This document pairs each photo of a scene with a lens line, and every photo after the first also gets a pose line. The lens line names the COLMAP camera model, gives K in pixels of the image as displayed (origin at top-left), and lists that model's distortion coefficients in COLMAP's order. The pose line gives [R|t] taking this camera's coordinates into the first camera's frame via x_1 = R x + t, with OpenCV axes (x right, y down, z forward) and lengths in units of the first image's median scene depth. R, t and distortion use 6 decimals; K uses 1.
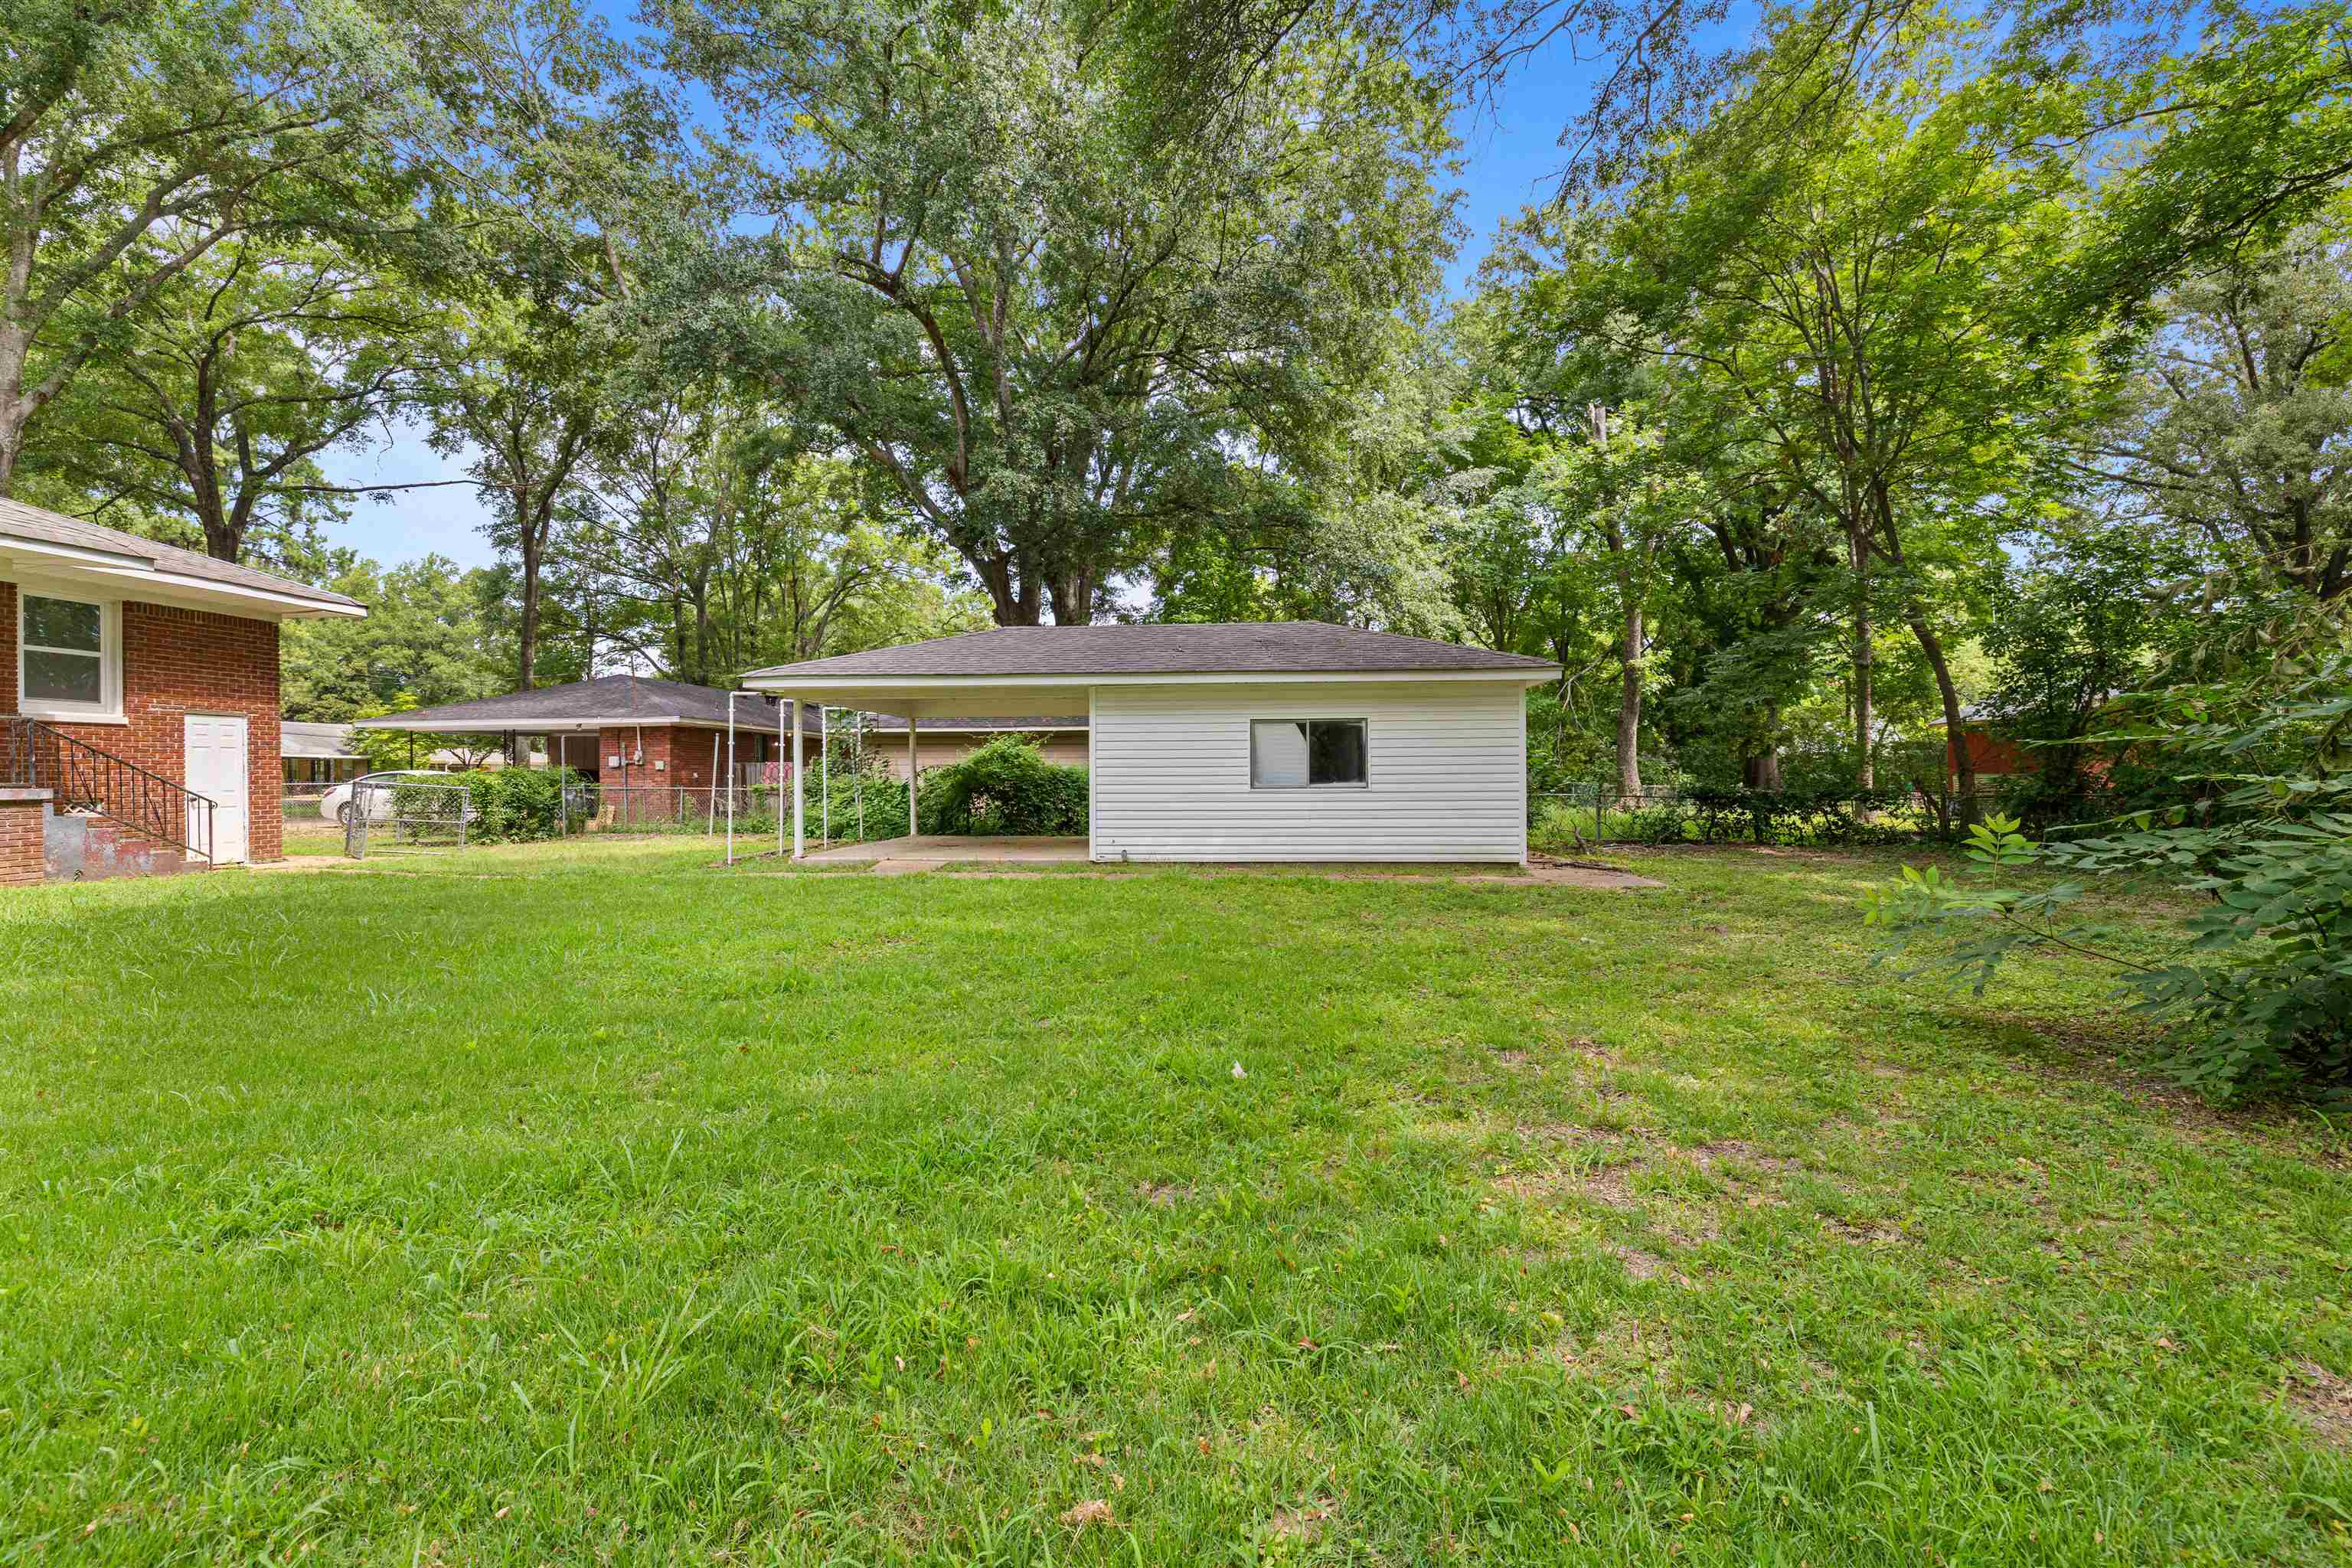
lens RADIAL K [[1002.7, 0, 1159.2], [0, 1002.7, 781.4], [0, 0, 1]] dist [-0.003326, -0.000231]
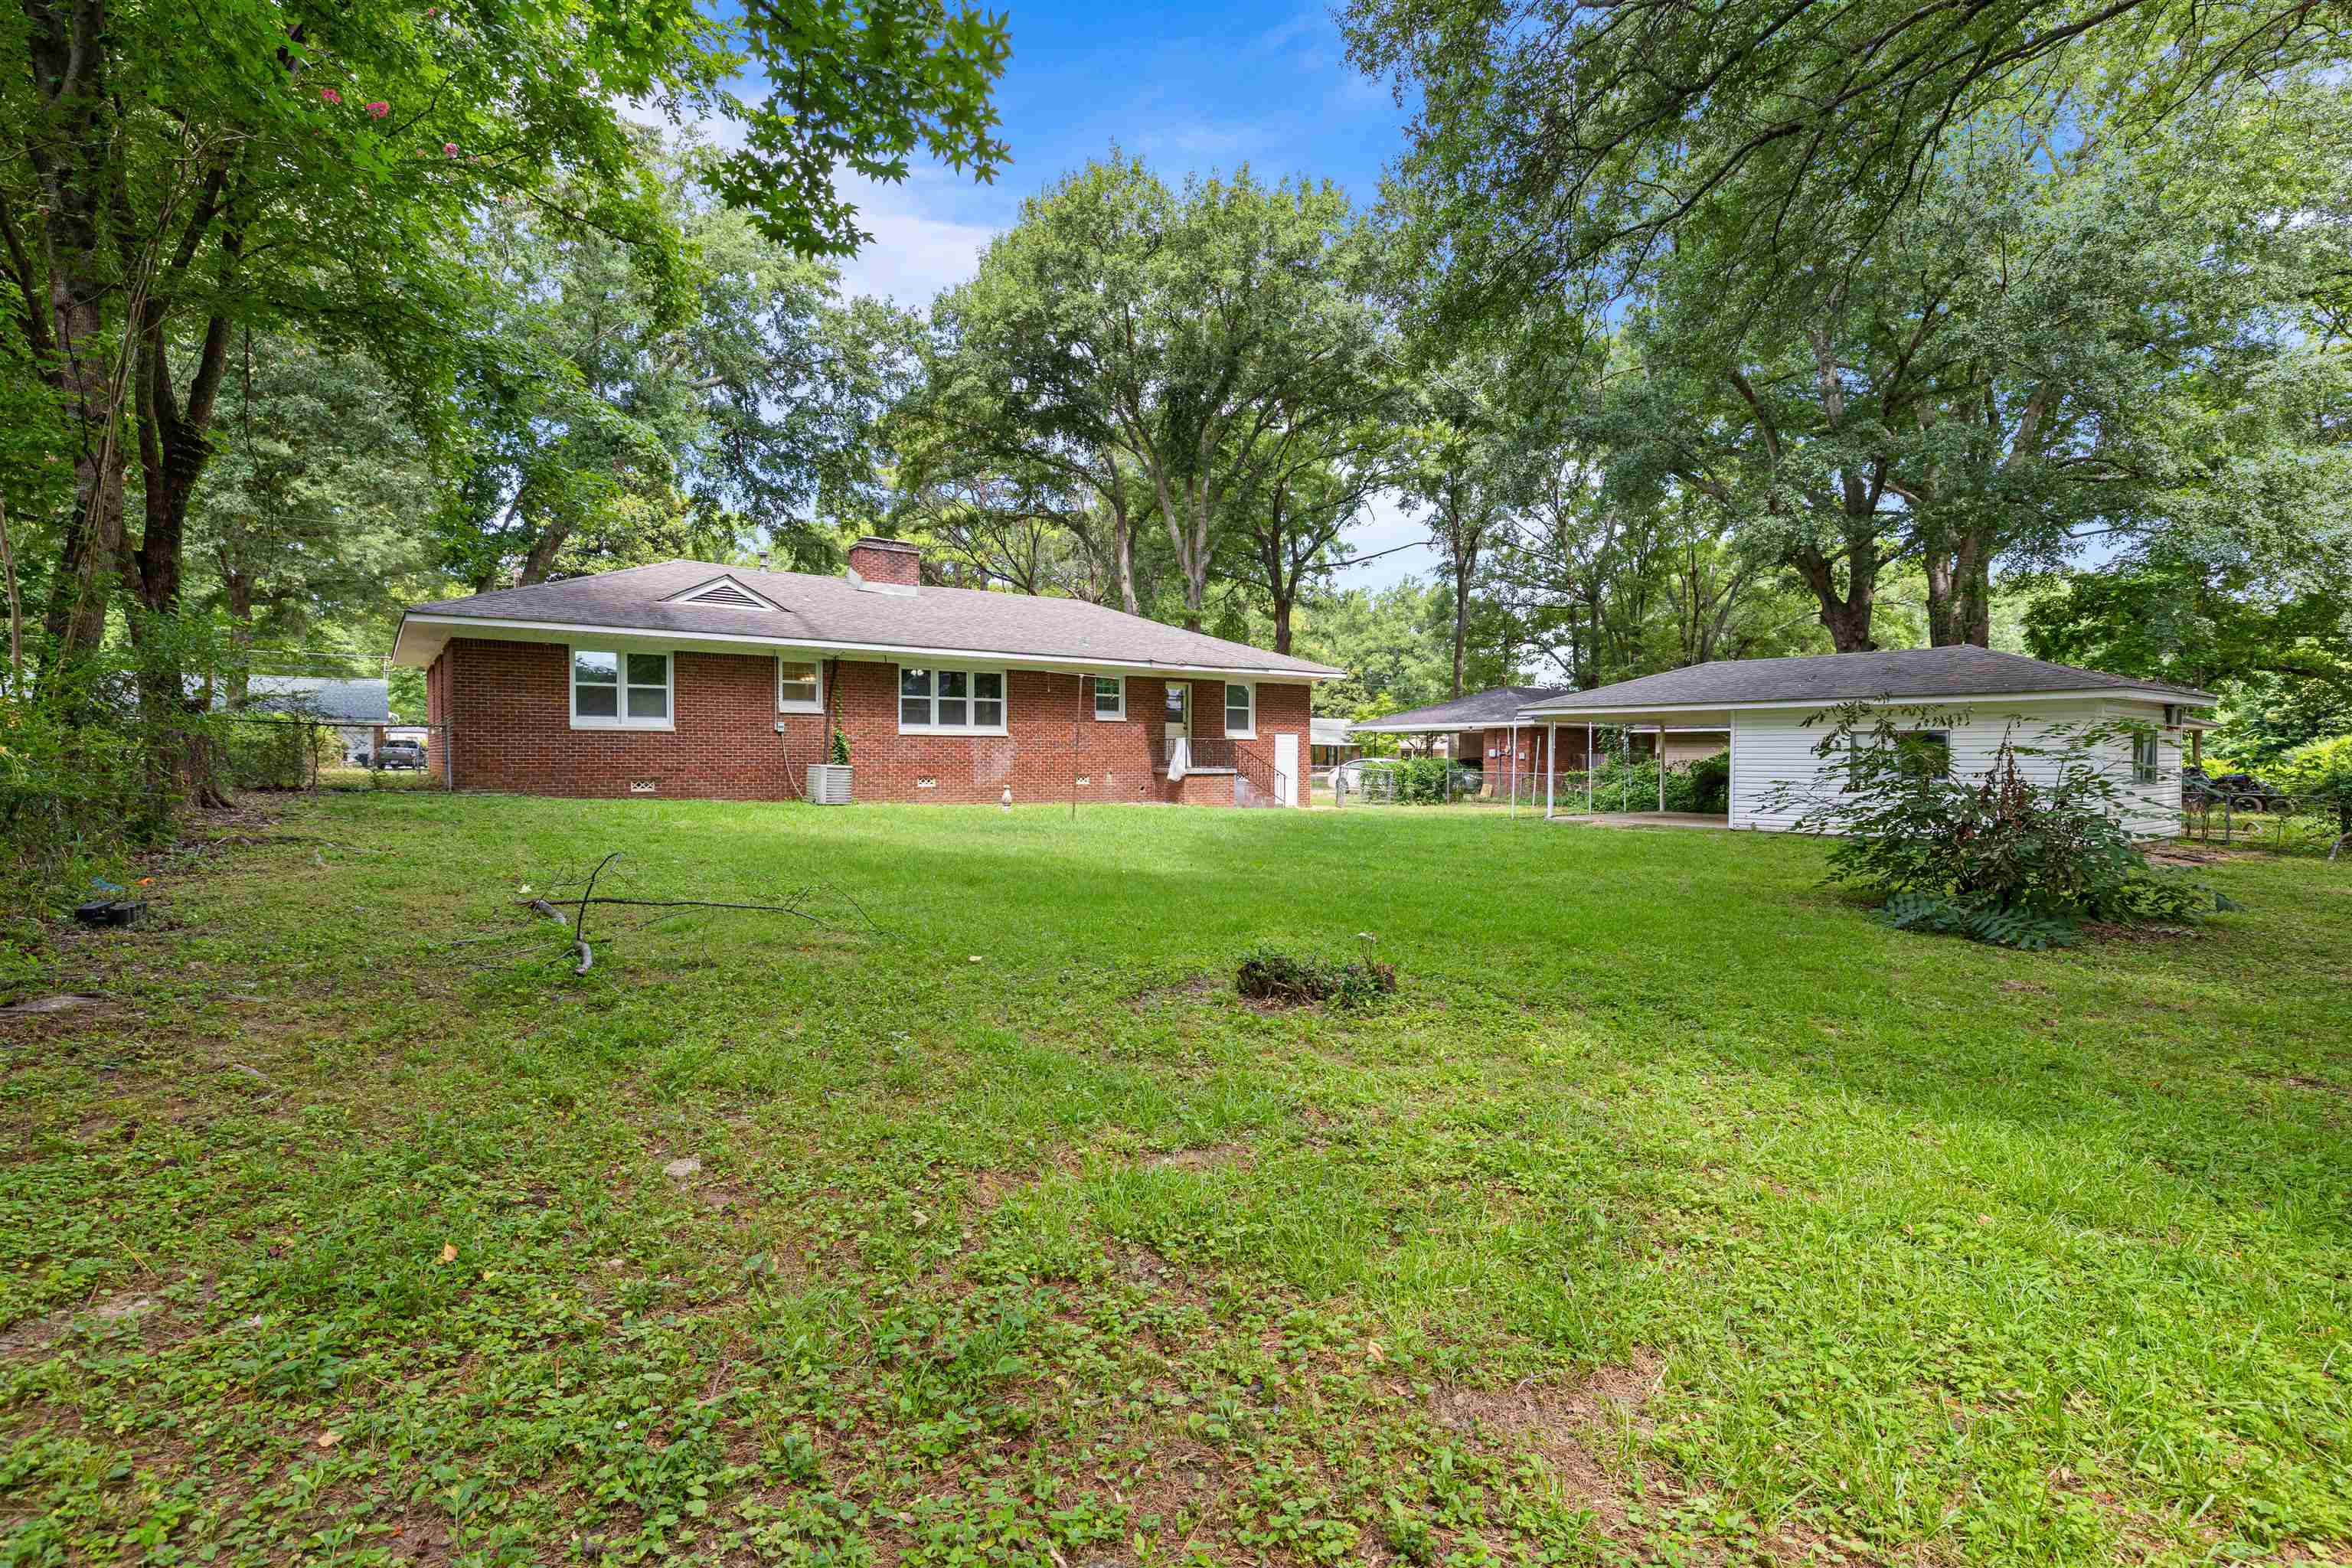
lens RADIAL K [[1015.9, 0, 1168.1], [0, 1015.9, 784.0], [0, 0, 1]] dist [0.000708, 0.000300]
pose [[0.653566, 0.026159, -0.756417, 0.122956], [-0.012605, 0.999640, 0.023680, -0.002262], [0.756764, -0.005942, 0.653661, -0.140586]]
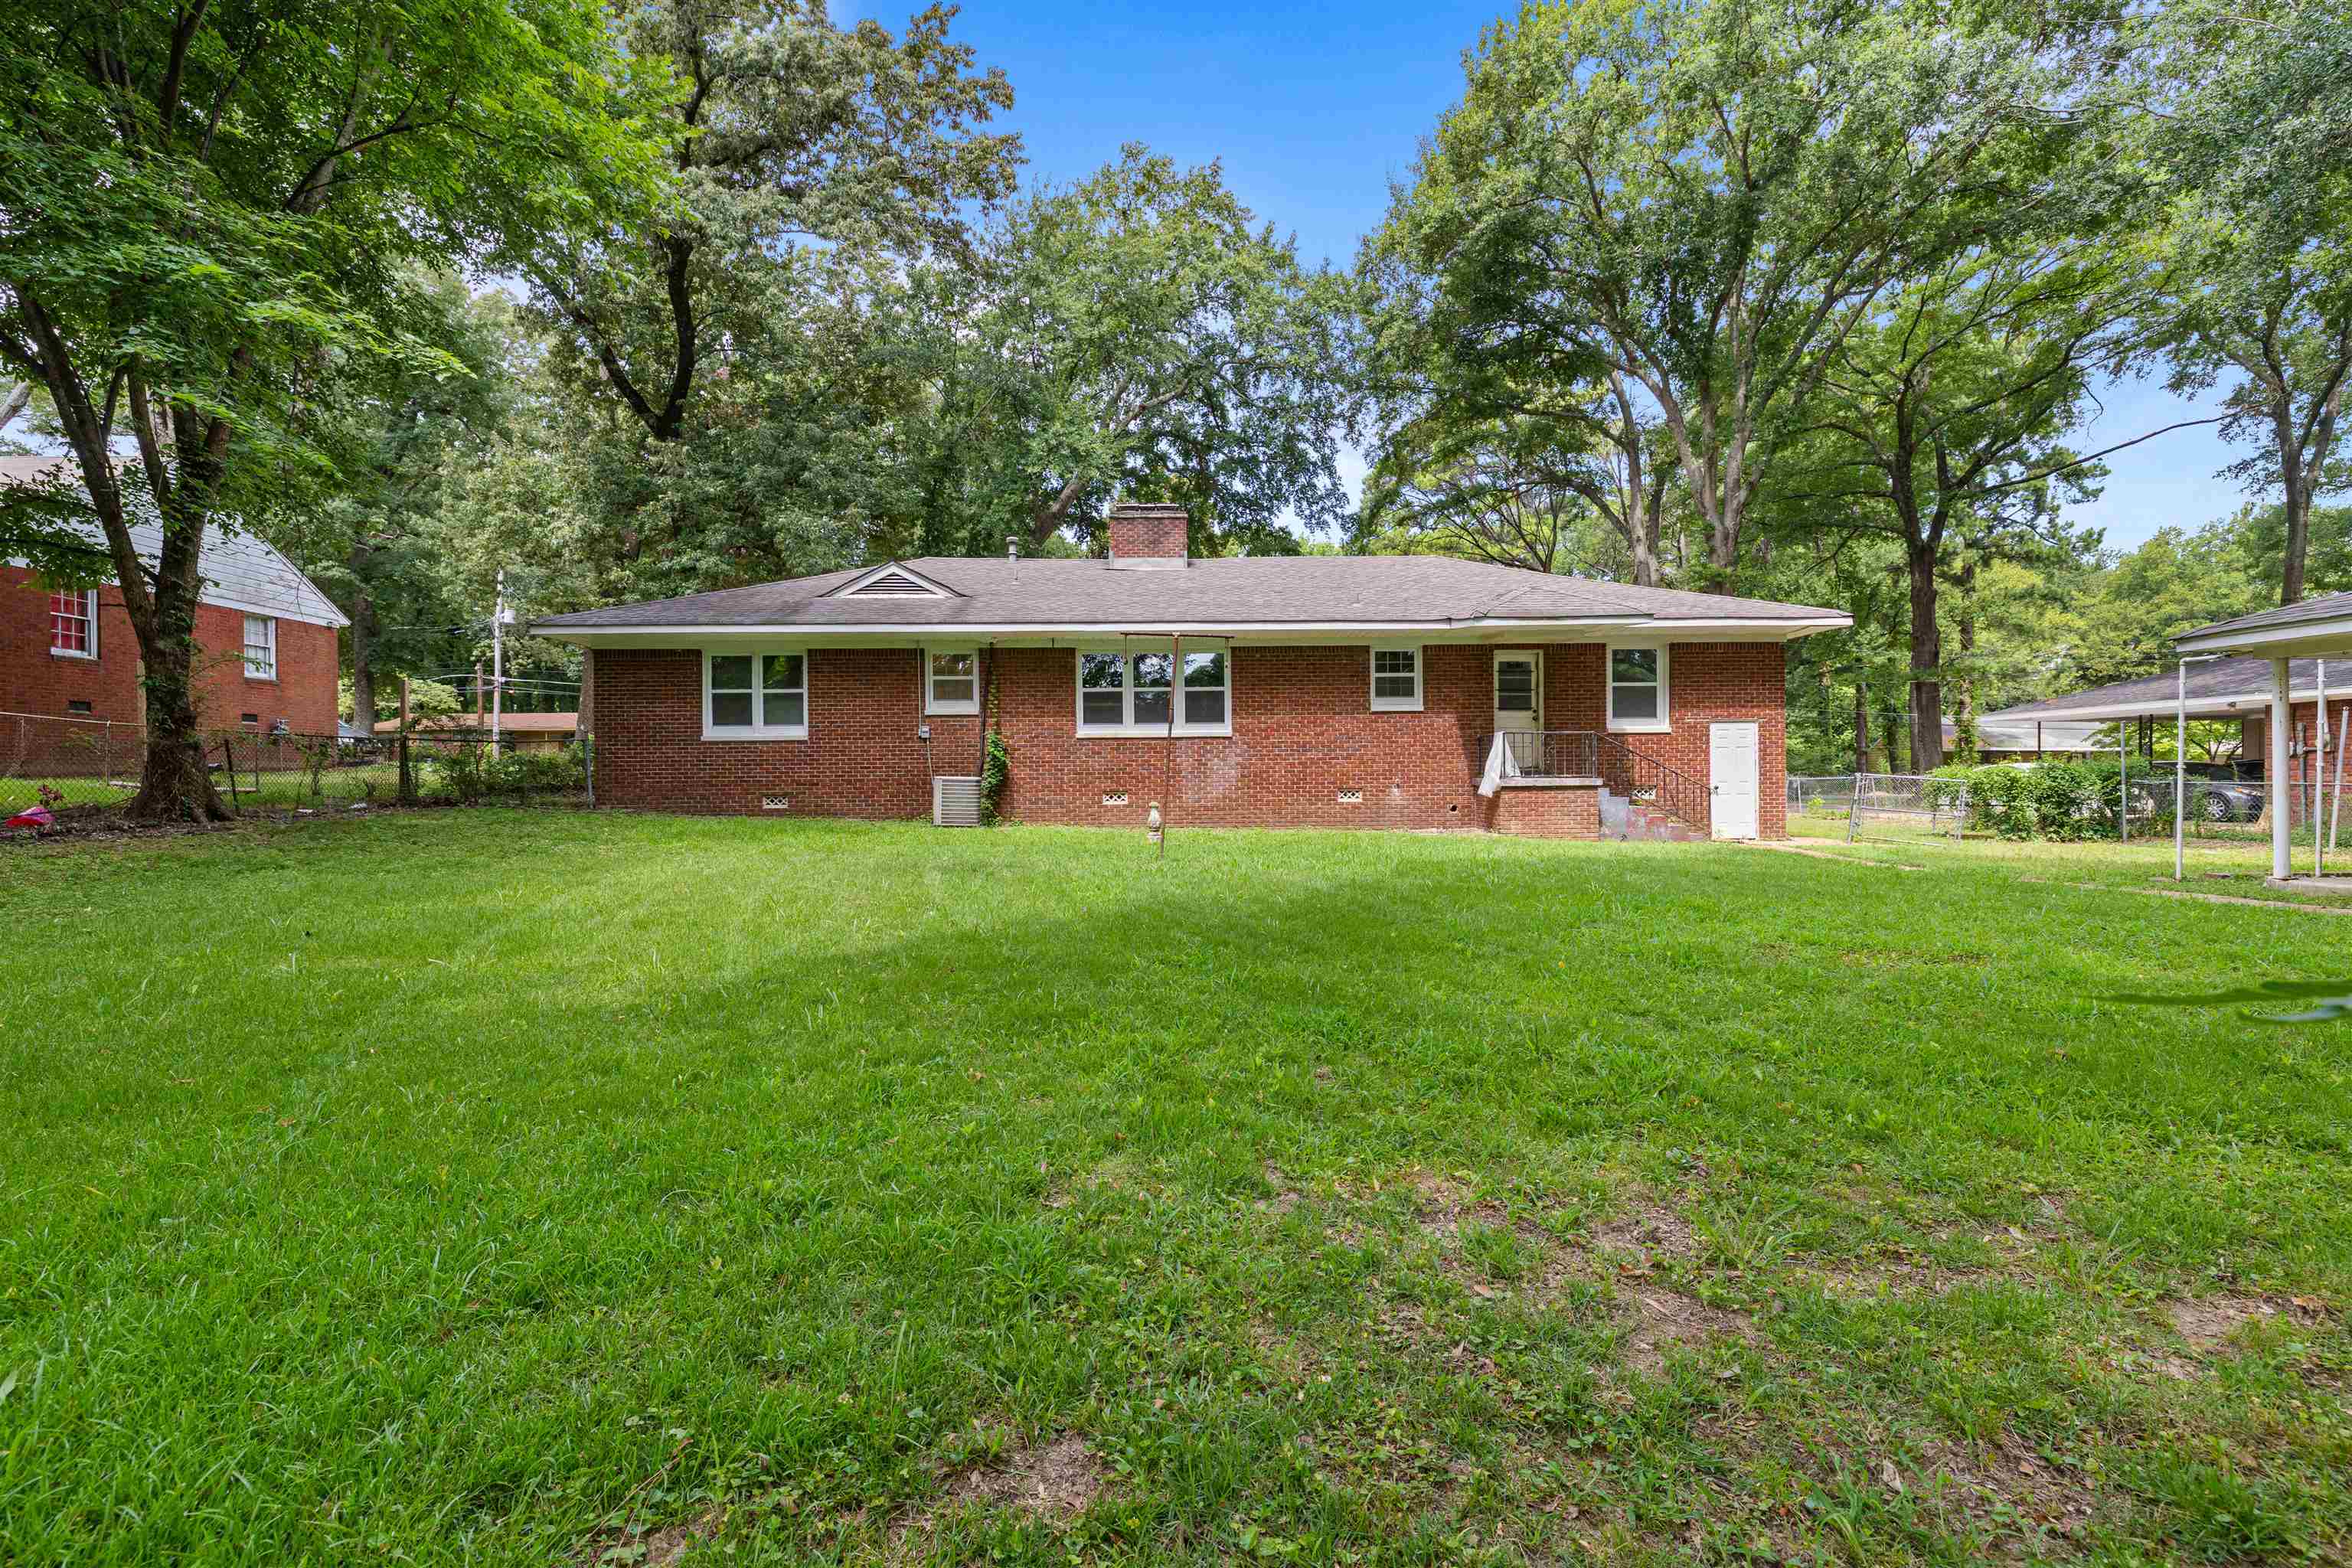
lens RADIAL K [[1015.9, 0, 1168.1], [0, 1015.9, 784.0], [0, 0, 1]] dist [0.000708, 0.000300]
pose [[0.121170, 0.008599, -0.992594, 0.064918], [-0.000569, 0.999963, 0.008593, 0.000596], [0.992632, -0.000477, 0.121171, 0.032430]]
